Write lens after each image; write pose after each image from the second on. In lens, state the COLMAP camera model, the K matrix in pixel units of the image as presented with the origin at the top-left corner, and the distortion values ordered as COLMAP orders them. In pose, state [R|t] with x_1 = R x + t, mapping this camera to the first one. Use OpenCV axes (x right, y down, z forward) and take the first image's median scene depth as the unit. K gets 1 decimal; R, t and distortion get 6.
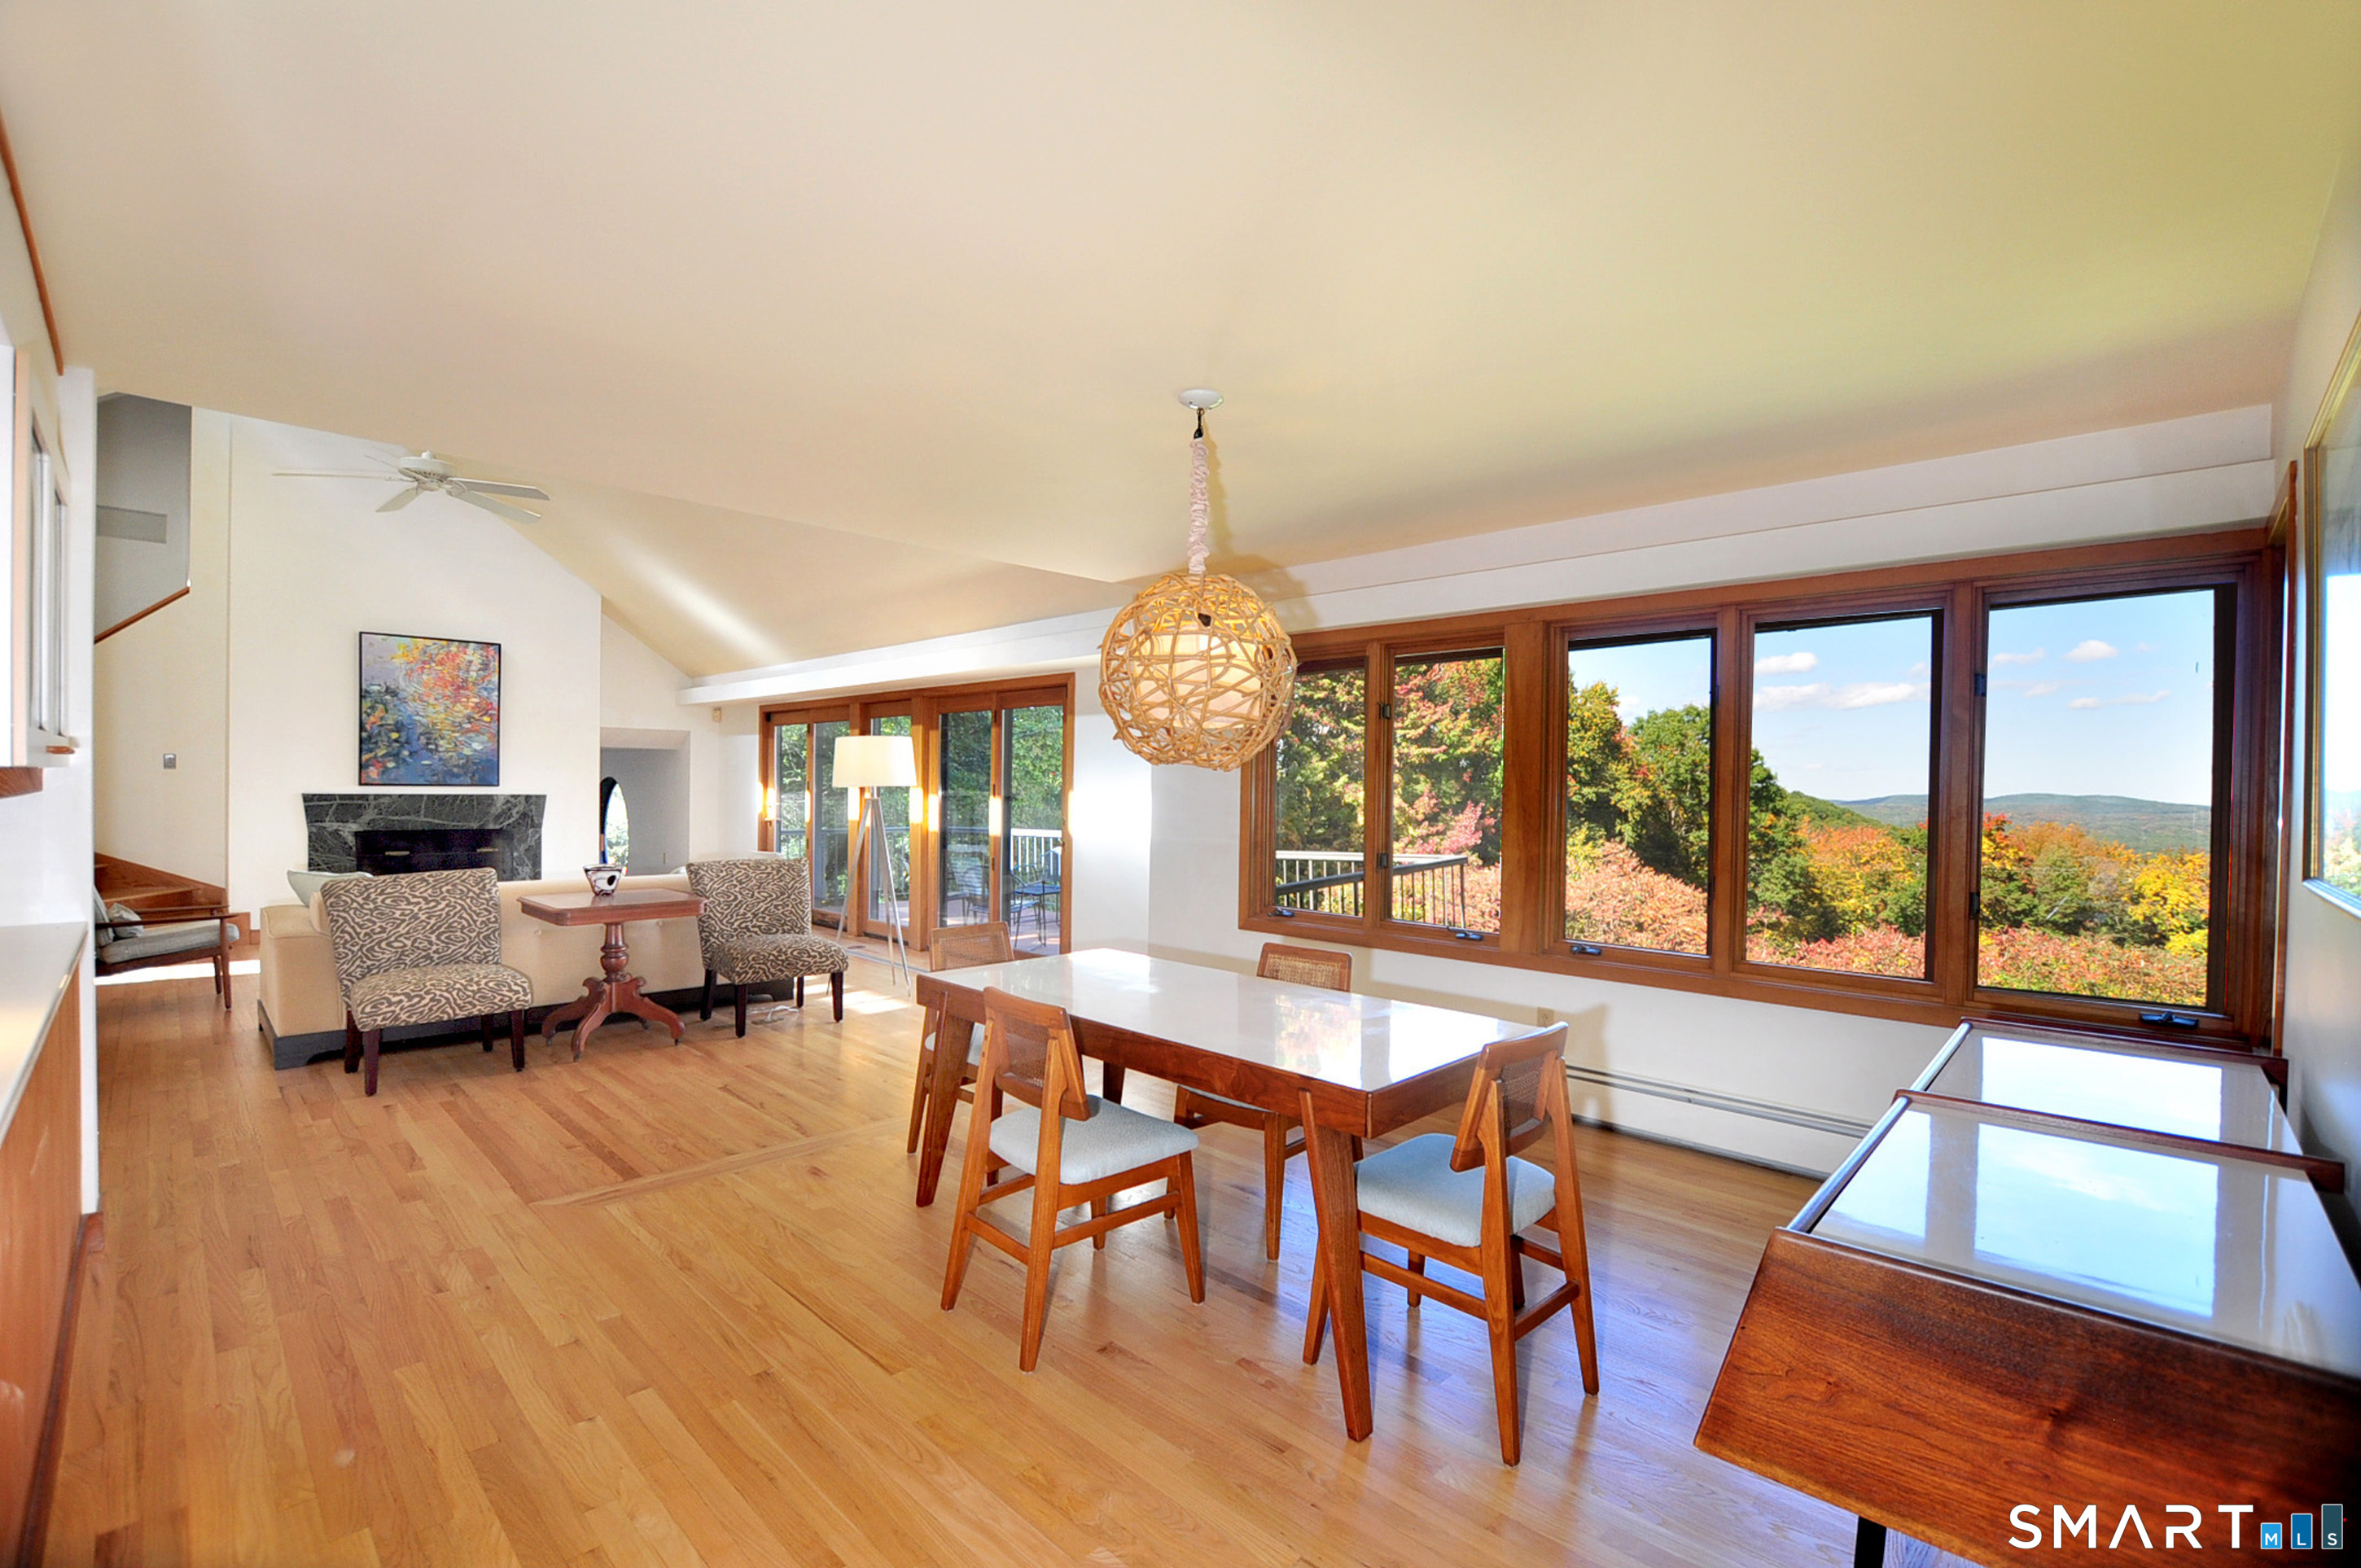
lens RADIAL K [[1028.8, 0, 1181.8], [0, 1028.8, 818.5], [0, 0, 1]] dist [-0.036526, -0.000154]
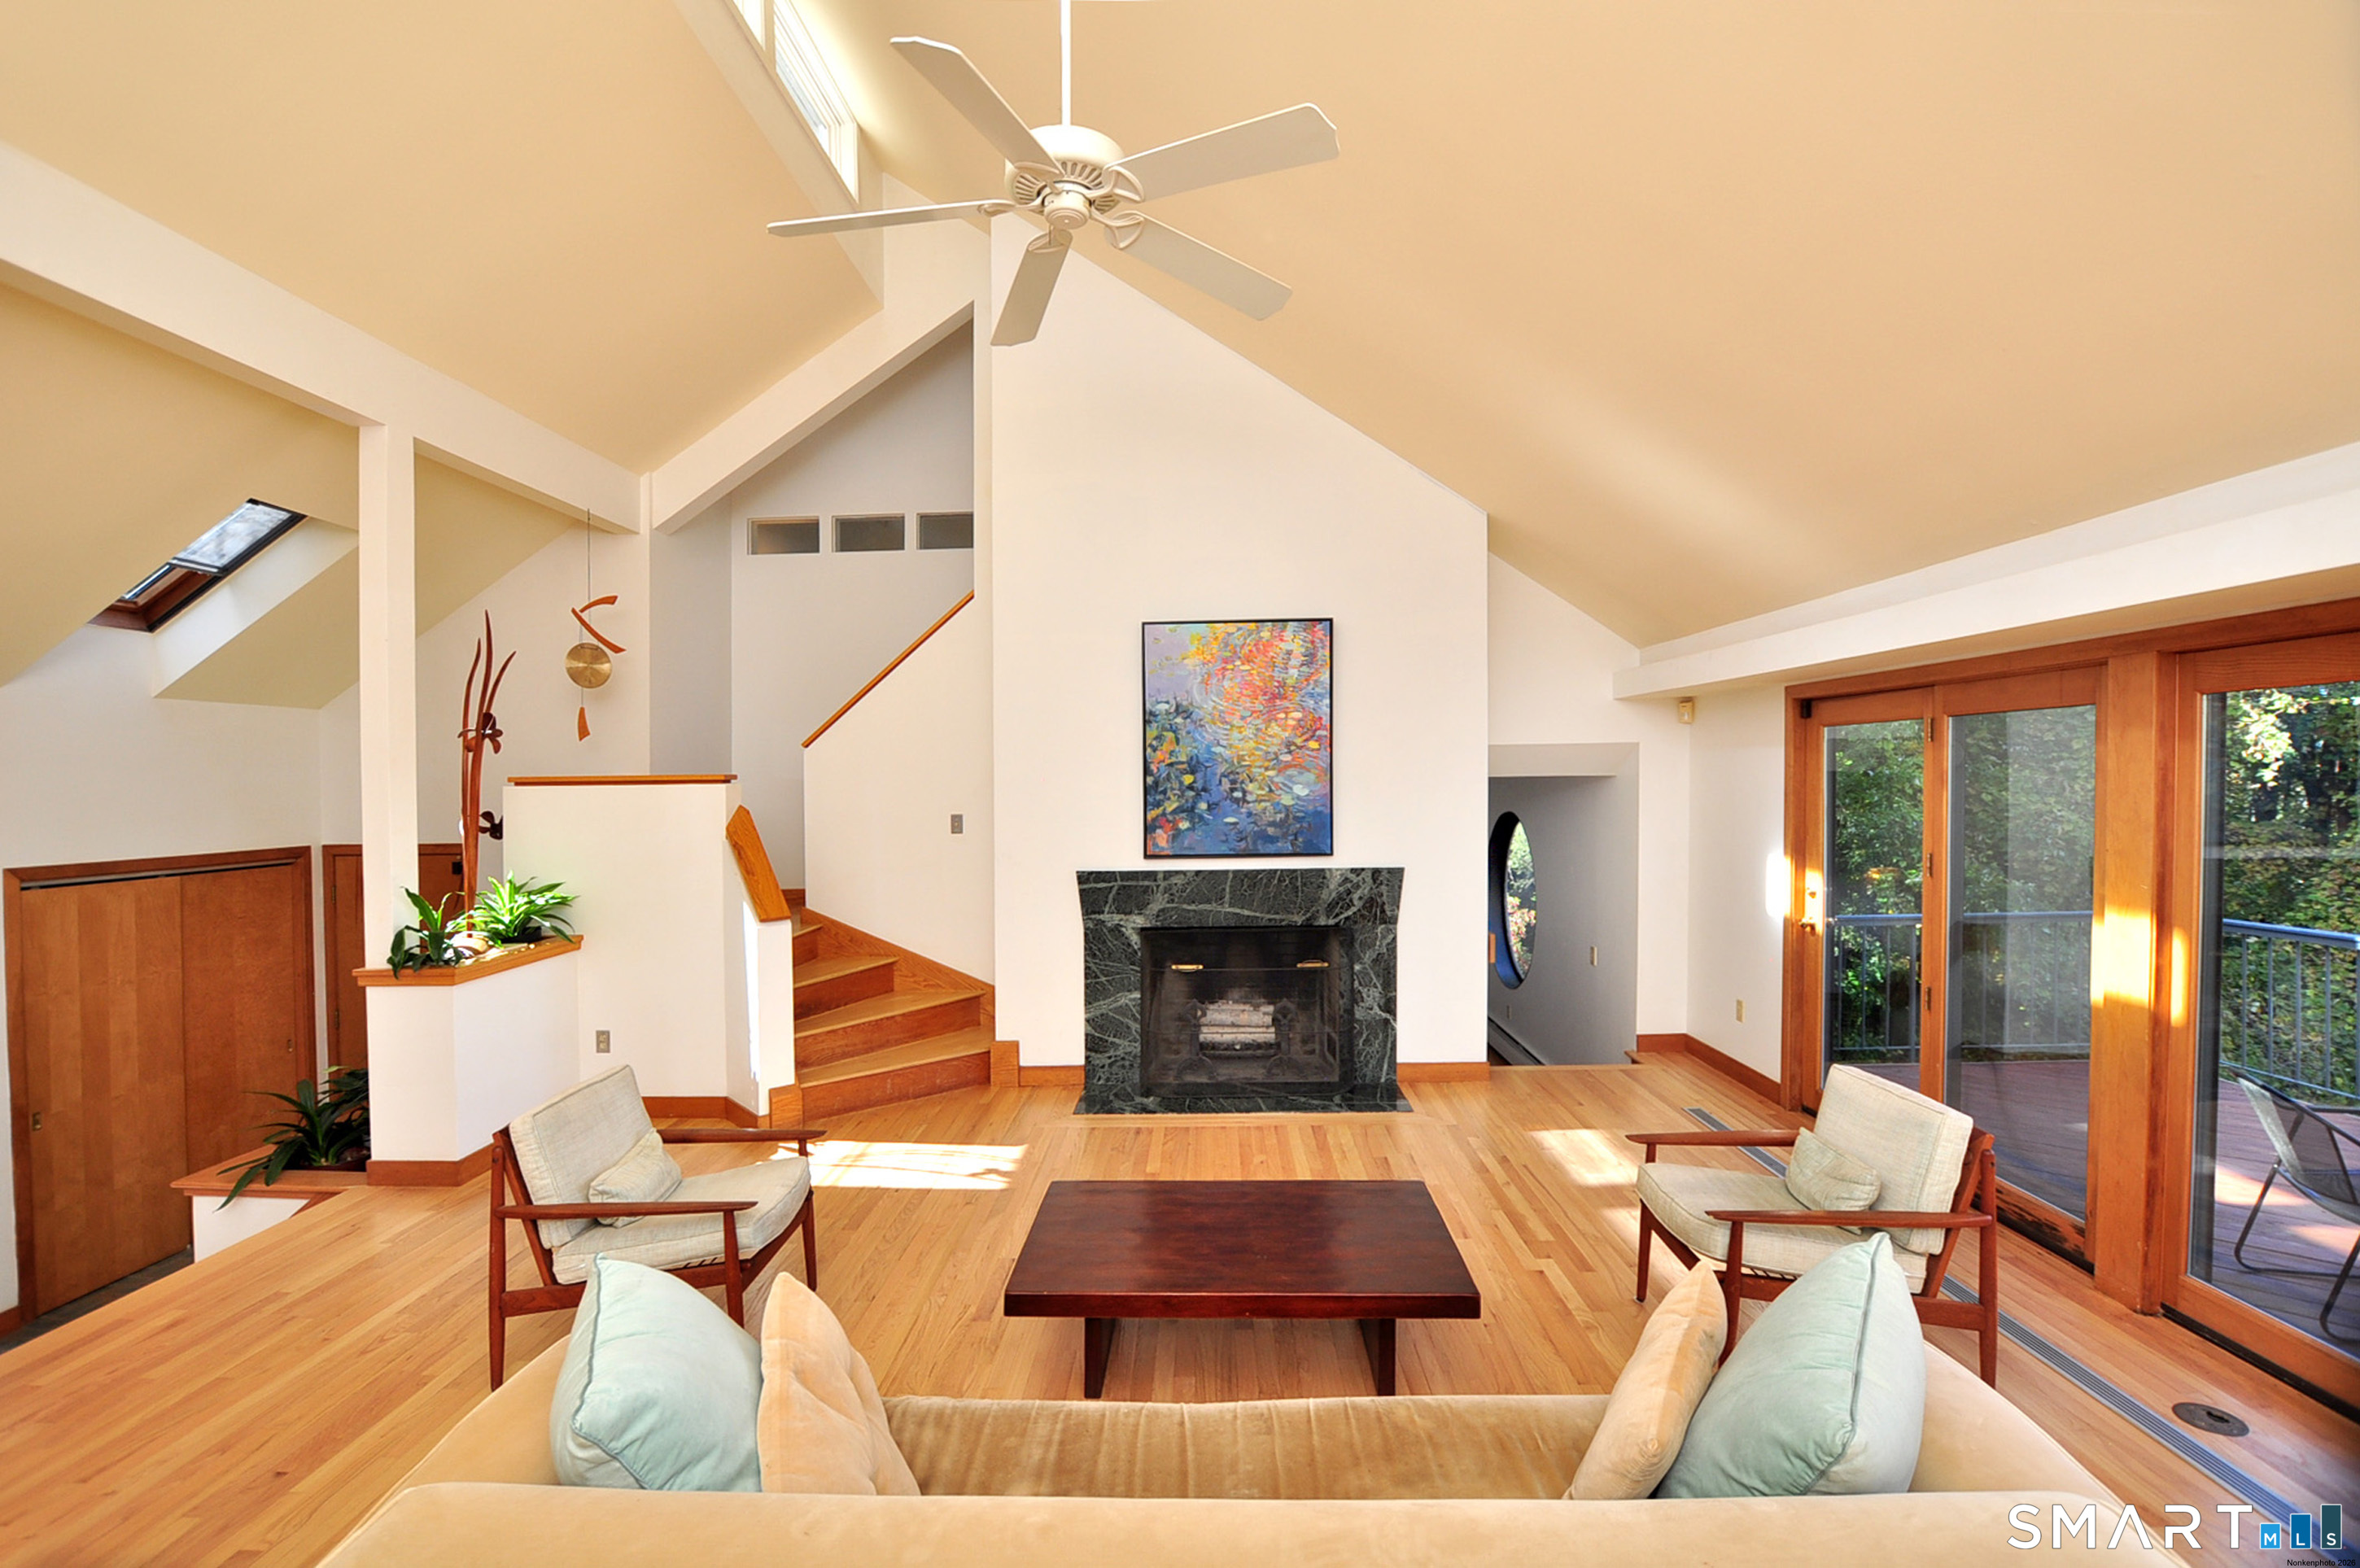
lens RADIAL K [[1035.9, 0, 1178.1], [0, 1035.9, 801.5], [0, 0, 1]] dist [-0.022783, 0.000162]
pose [[0.675895, -0.001908, -0.736995, -0.293749], [0.004370, 0.999989, 0.001419, -0.067620], [0.736985, -0.004180, 0.675896, 0.535469]]
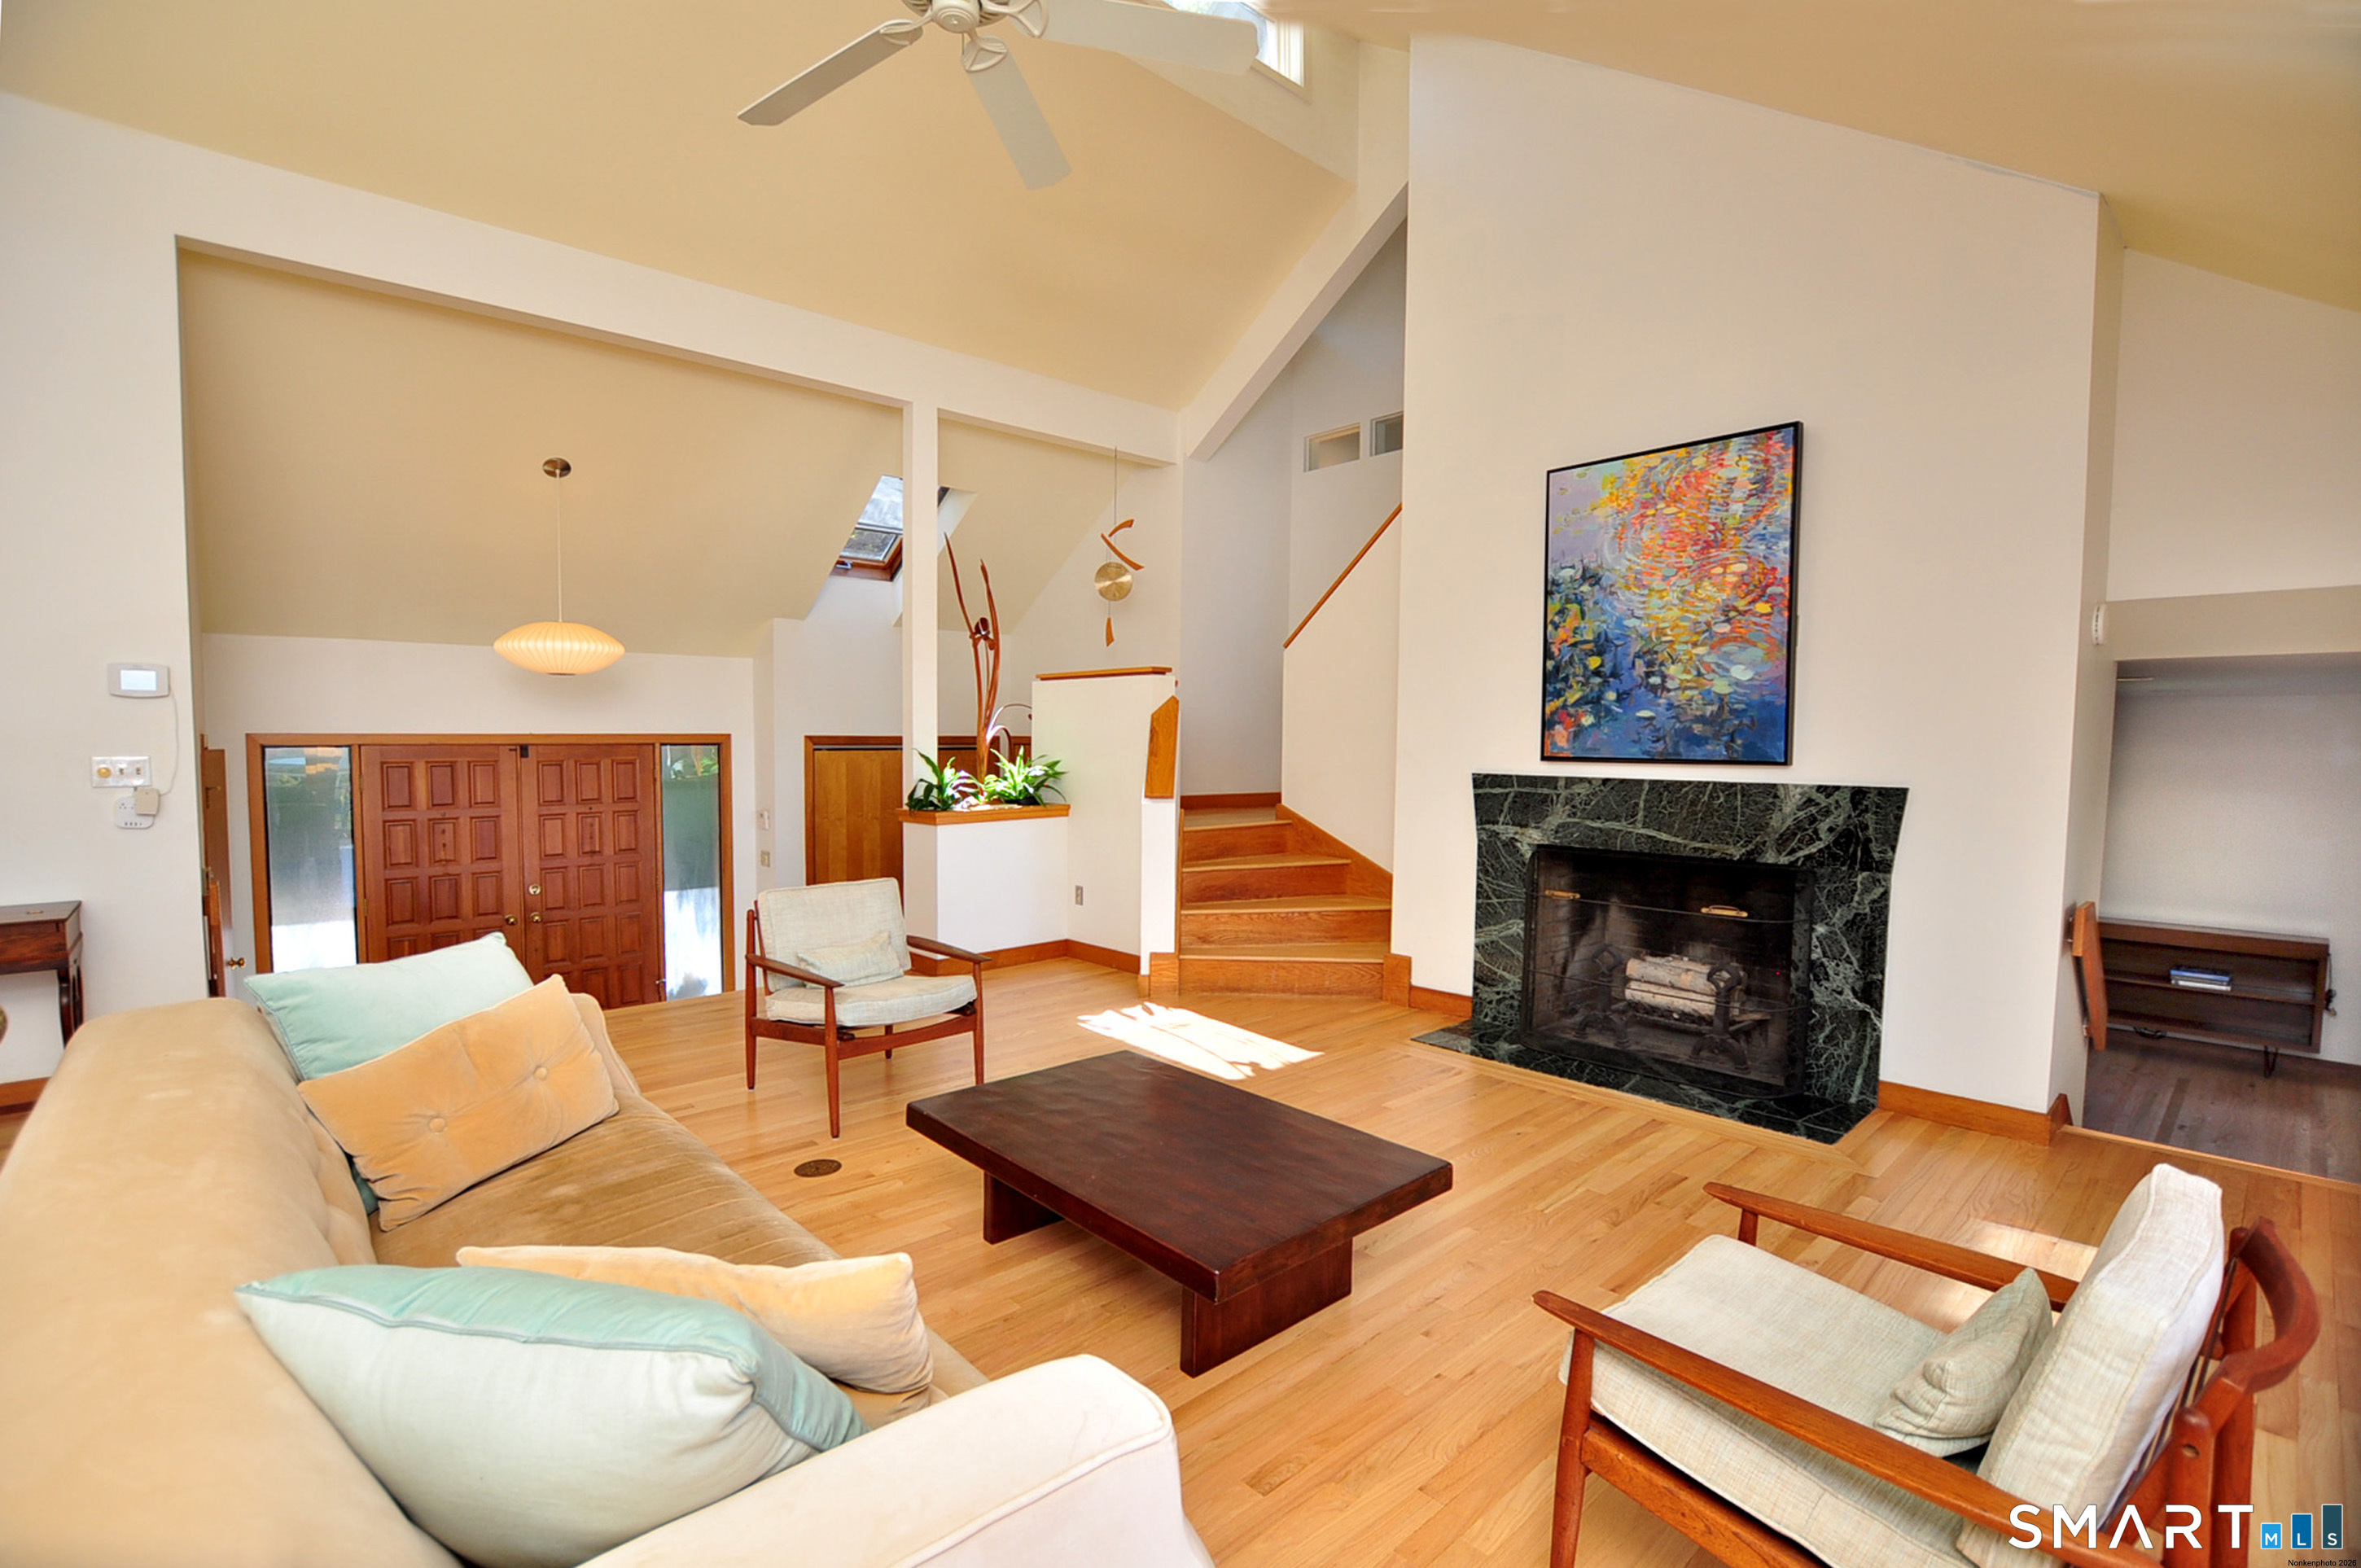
lens RADIAL K [[1063.1, 0, 1180.5], [0, 1063.1, 784.0], [0, 0, 1]] dist [-0.026782, -0.000148]
pose [[-0.053130, 0.042797, -0.997670, -0.231592], [-0.021024, 0.998812, 0.043966, -0.039340], [0.998366, 0.023311, -0.052167, 0.800048]]
